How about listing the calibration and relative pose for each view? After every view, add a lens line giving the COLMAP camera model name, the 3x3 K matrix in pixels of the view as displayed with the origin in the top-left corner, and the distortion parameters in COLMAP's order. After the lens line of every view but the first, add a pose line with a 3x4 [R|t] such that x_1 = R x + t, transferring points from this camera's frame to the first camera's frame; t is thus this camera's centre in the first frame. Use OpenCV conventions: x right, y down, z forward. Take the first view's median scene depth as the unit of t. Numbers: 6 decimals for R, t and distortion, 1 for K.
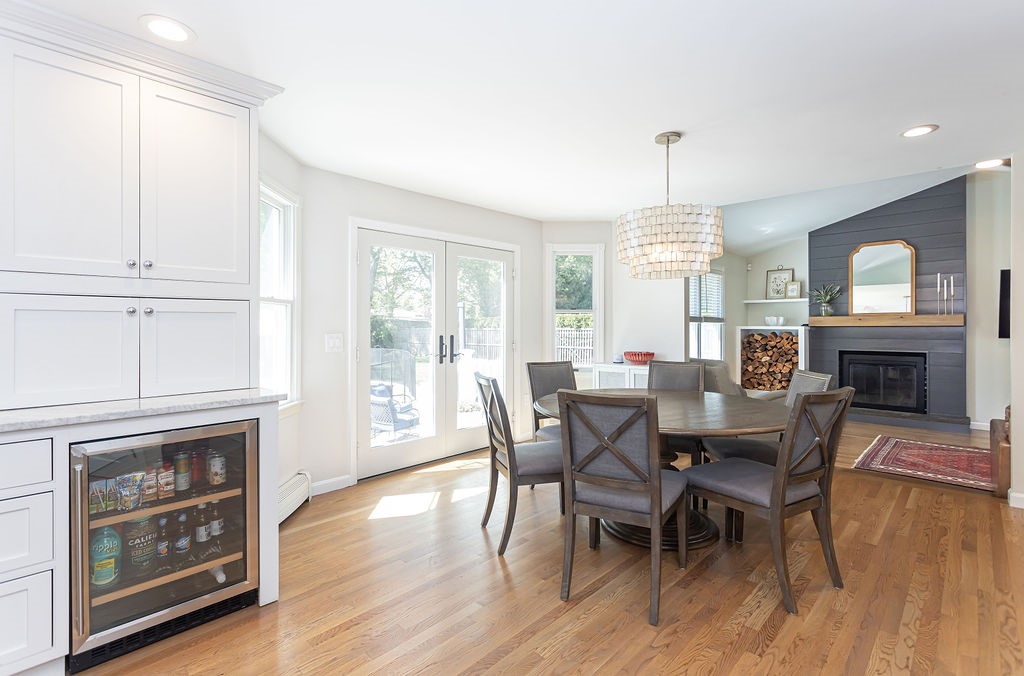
lens RADIAL K [[492.4, 0, 511.9], [0, 492.4, 323.3], [0, 0, 1]] dist [0.007060, 0.000746]
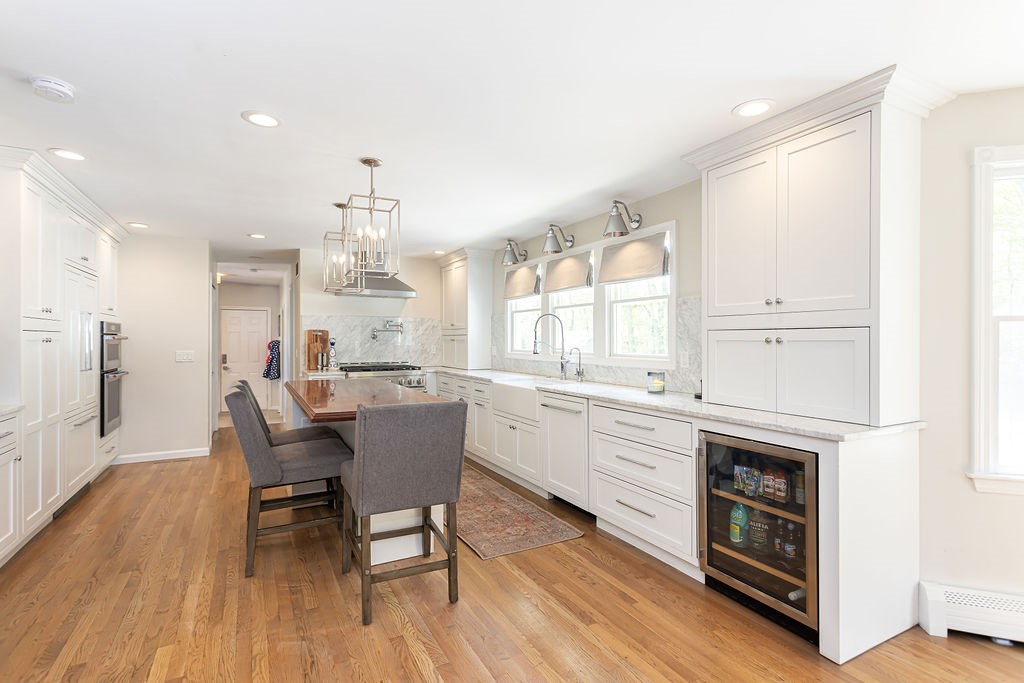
lens RADIAL K [[490.0, 0, 518.0], [0, 490.0, 338.5], [0, 0, 1]] dist [0.001735, -0.000092]
pose [[-0.311429, -0.001284, -0.950269, 0.161588], [0.001399, 0.999997, -0.001810, -0.007772], [0.950268, -0.001893, -0.311426, 0.214832]]
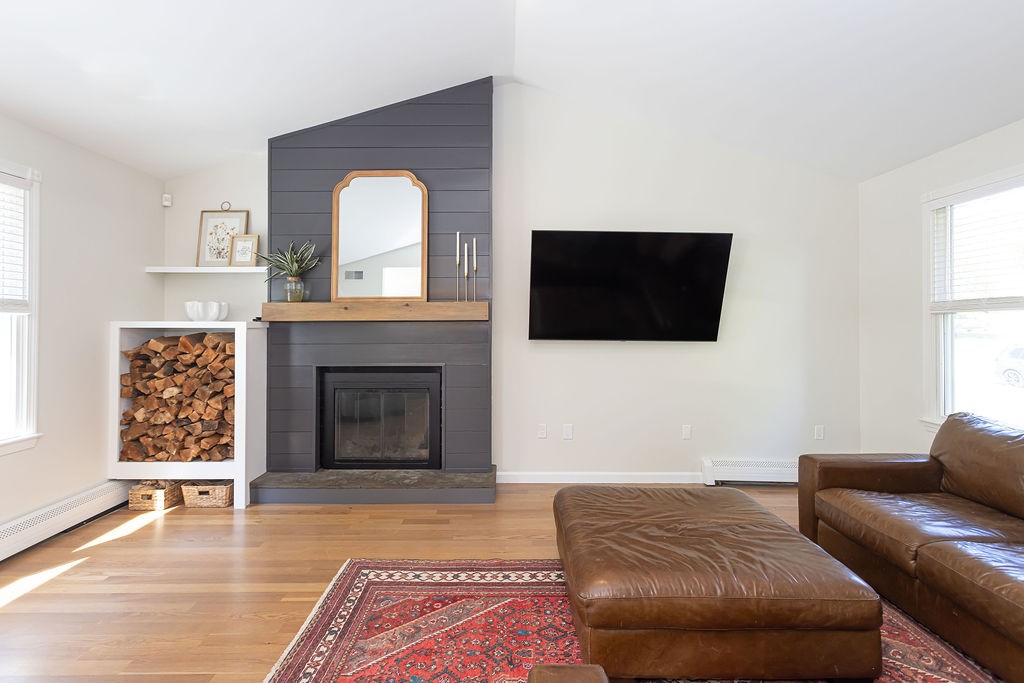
lens RADIAL K [[486.3, 0, 506.8], [0, 486.3, 323.4], [0, 0, 1]] dist [0.000709, 0.000091]
pose [[0.731005, -0.001502, 0.682371, 0.457364], [-0.002279, 0.999987, 0.004642, 0.005559], [-0.682368, -0.004949, 0.730992, 0.480740]]
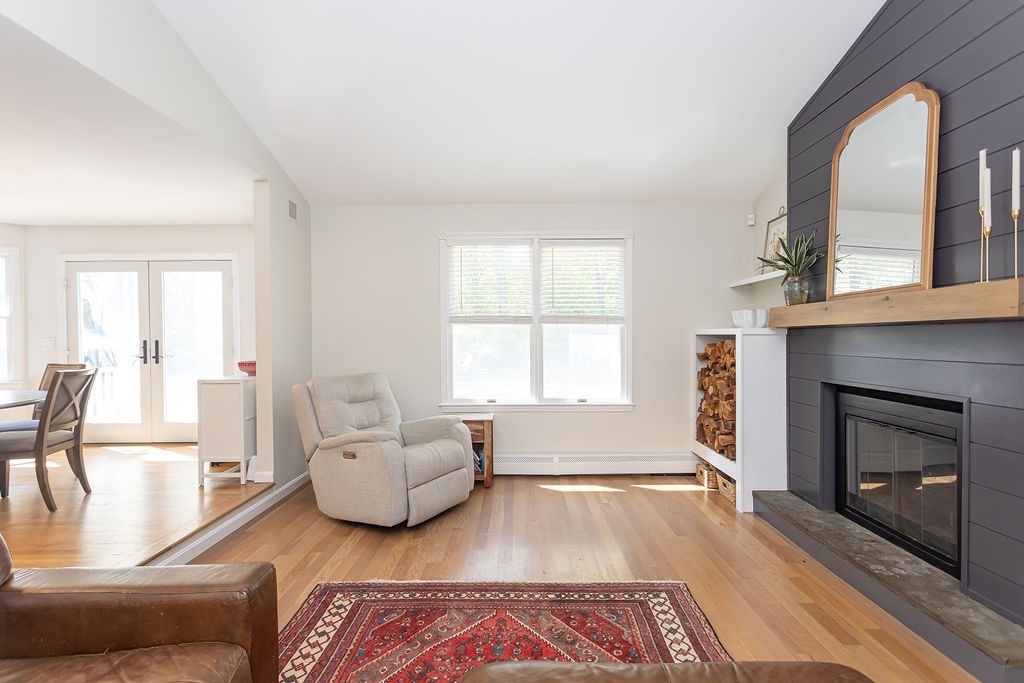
lens RADIAL K [[482.0, 0, 520.8], [0, 482.0, 340.6], [0, 0, 1]] dist [0.001831, 0.000482]
pose [[0.681286, 0.002210, -0.732014, 0.801700], [0.008282, 0.999908, 0.010727, 0.012338], [0.731971, -0.013371, 0.681205, 0.520218]]
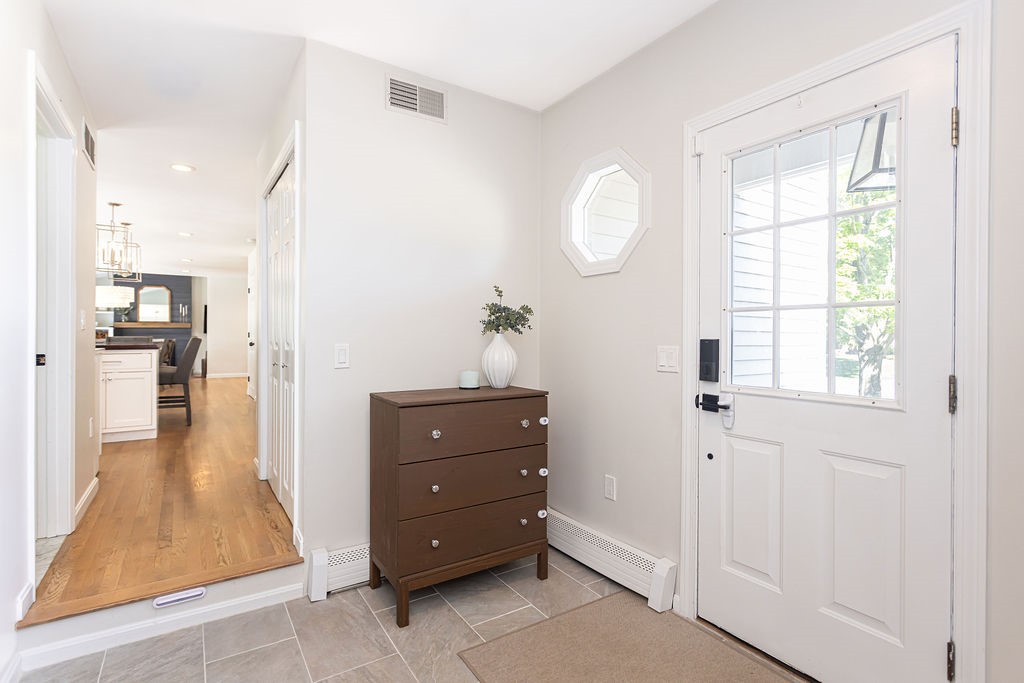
lens RADIAL K [[490.0, 0, 518.0], [0, 490.0, 338.5], [0, 0, 1]] dist [0.001735, -0.000092]
pose [[0.223342, -0.004255, 0.974731, -0.817377], [-0.008117, 0.999948, 0.006225, 0.023330], [-0.974706, -0.009302, 0.223296, -0.833023]]
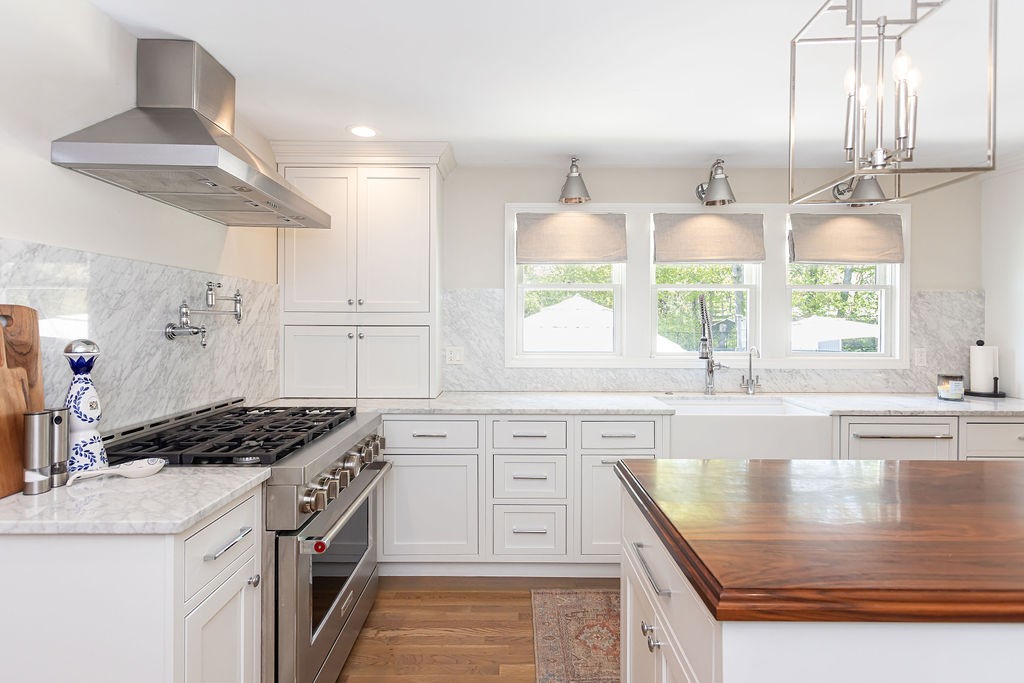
lens RADIAL K [[486.3, 0, 506.8], [0, 486.3, 323.4], [0, 0, 1]] dist [0.000709, 0.000091]
pose [[0.681623, 0.004372, -0.731690, -0.255832], [-0.002431, 0.999990, 0.003711, -0.018532], [0.731699, -0.000751, 0.681627, -0.330109]]
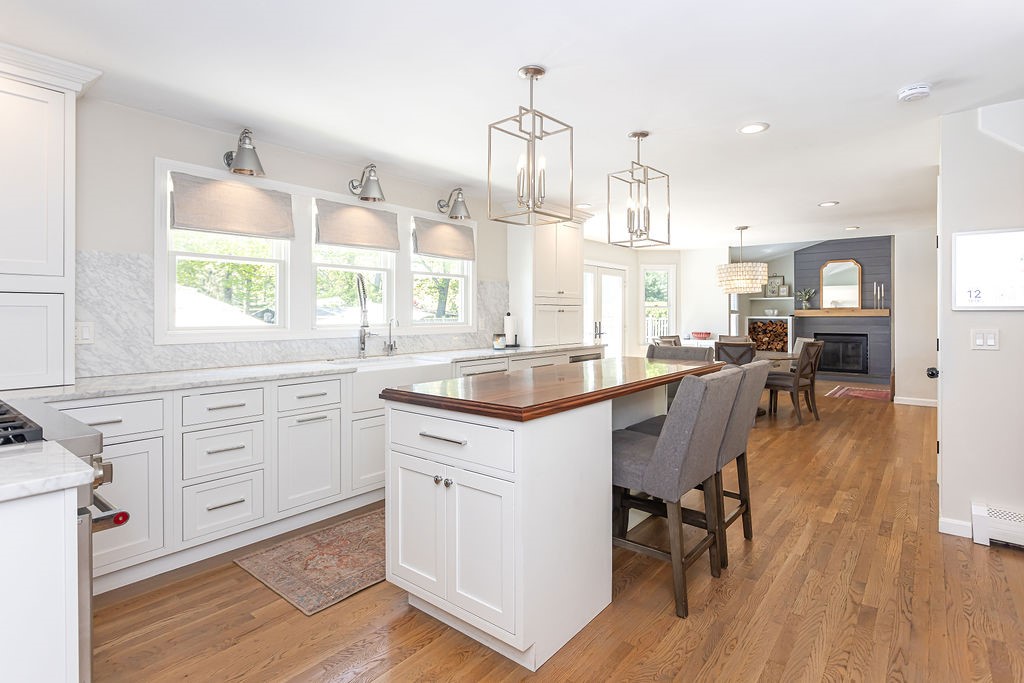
lens RADIAL K [[517.5, 0, 528.7], [0, 517.5, 312.6], [0, 0, 1]] dist [-0.003471, -0.000041]
pose [[0.996173, 0.001532, 0.087394, -0.318121], [-0.001475, 0.999999, -0.000725, -0.003344], [-0.087395, 0.000593, 0.996174, -0.458152]]
